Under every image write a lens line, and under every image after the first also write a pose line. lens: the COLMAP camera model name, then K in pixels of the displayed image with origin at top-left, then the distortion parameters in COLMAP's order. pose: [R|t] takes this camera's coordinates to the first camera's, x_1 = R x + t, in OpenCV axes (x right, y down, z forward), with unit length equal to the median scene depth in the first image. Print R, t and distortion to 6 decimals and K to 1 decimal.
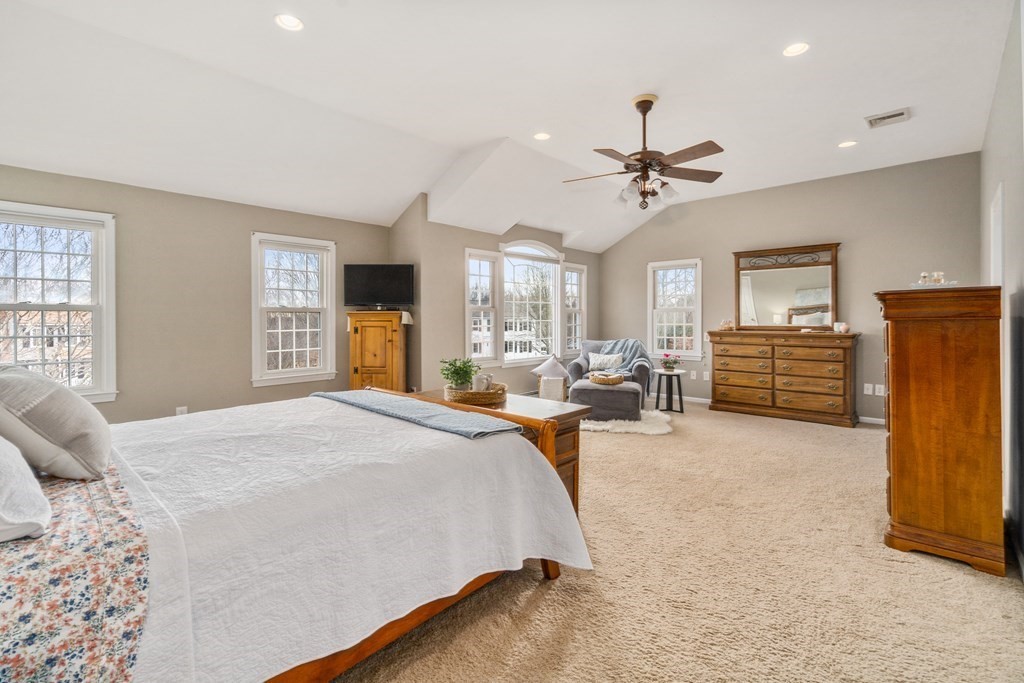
lens RADIAL K [[473.1, 0, 512.3], [0, 473.1, 332.0], [0, 0, 1]] dist [-0.002789, 0.002742]
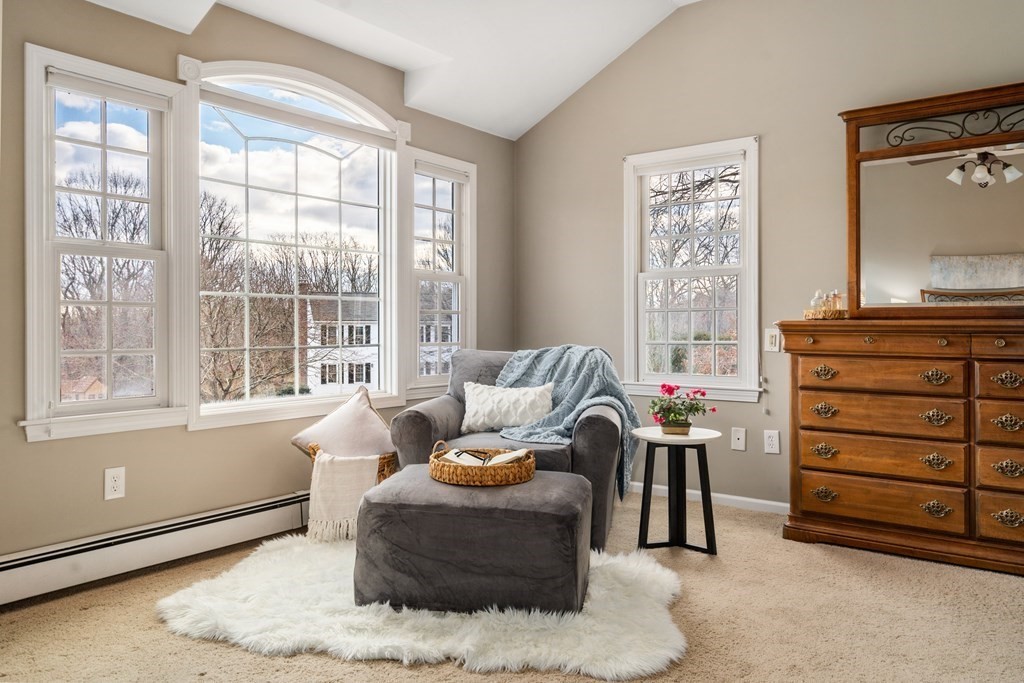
lens RADIAL K [[756.7, 0, 511.3], [0, 756.7, 340.0], [0, 0, 1]] dist [0.019609, -0.001779]
pose [[0.995198, -0.001025, 0.097877, 0.149797], [0.001973, 0.999952, -0.009591, 0.017409], [-0.097862, 0.009738, 0.995152, 0.436080]]
